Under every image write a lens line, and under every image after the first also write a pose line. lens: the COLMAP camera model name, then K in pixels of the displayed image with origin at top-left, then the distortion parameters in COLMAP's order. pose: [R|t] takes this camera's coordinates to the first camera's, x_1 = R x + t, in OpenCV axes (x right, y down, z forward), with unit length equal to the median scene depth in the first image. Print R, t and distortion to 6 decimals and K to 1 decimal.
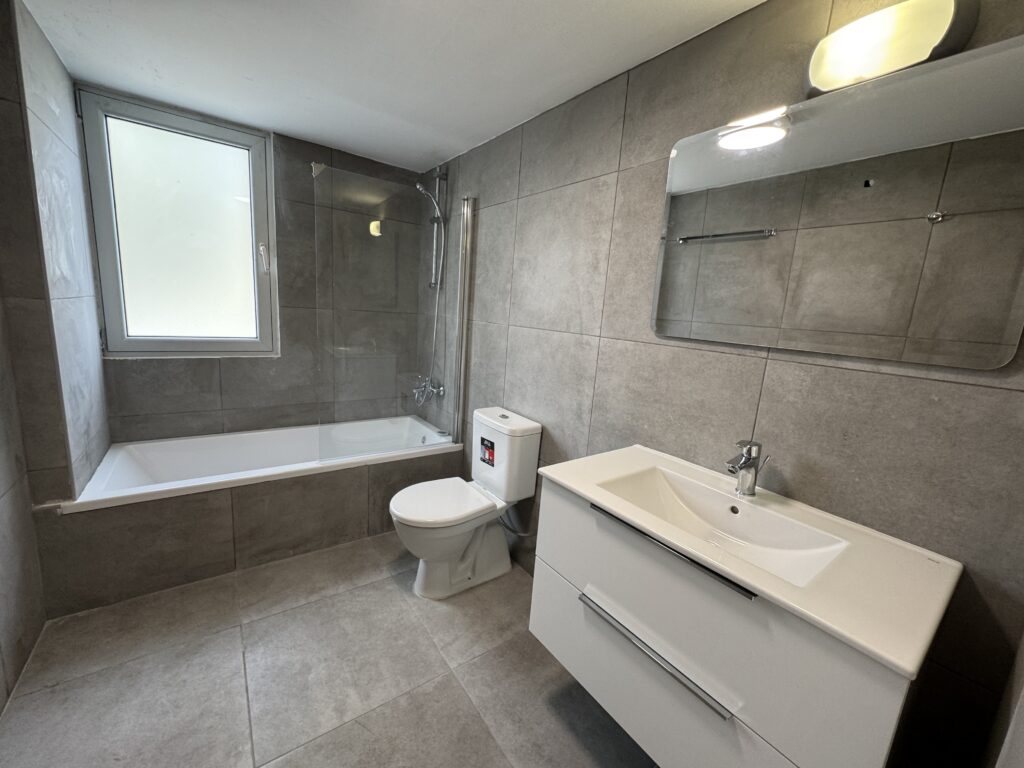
lens RADIAL K [[408.1, 0, 513.5], [0, 408.1, 385.8], [0, 0, 1]] dist [-0.002314, -0.000038]
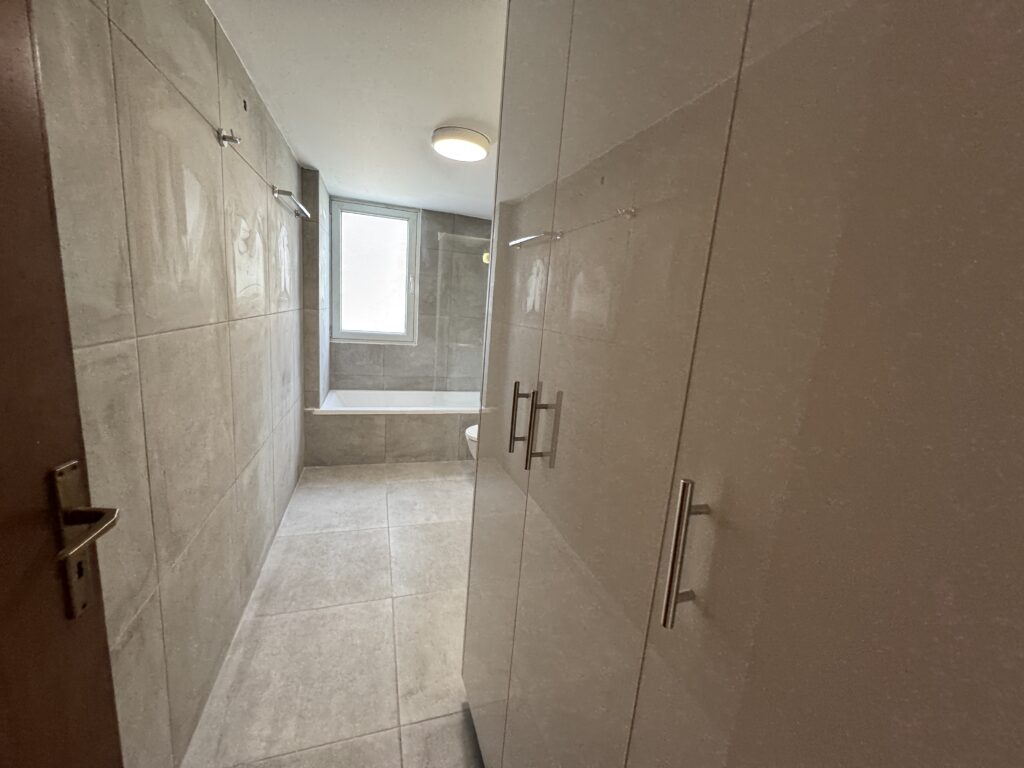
lens RADIAL K [[408.1, 0, 510.6], [0, 408.1, 383.0], [0, 0, 1]] dist [-0.002314, -0.000038]
pose [[0.950749, 0.055018, -0.305040, 0.347875], [-0.063418, 0.997830, -0.017690, 0.104233], [0.303405, 0.036164, 0.952175, -0.518600]]
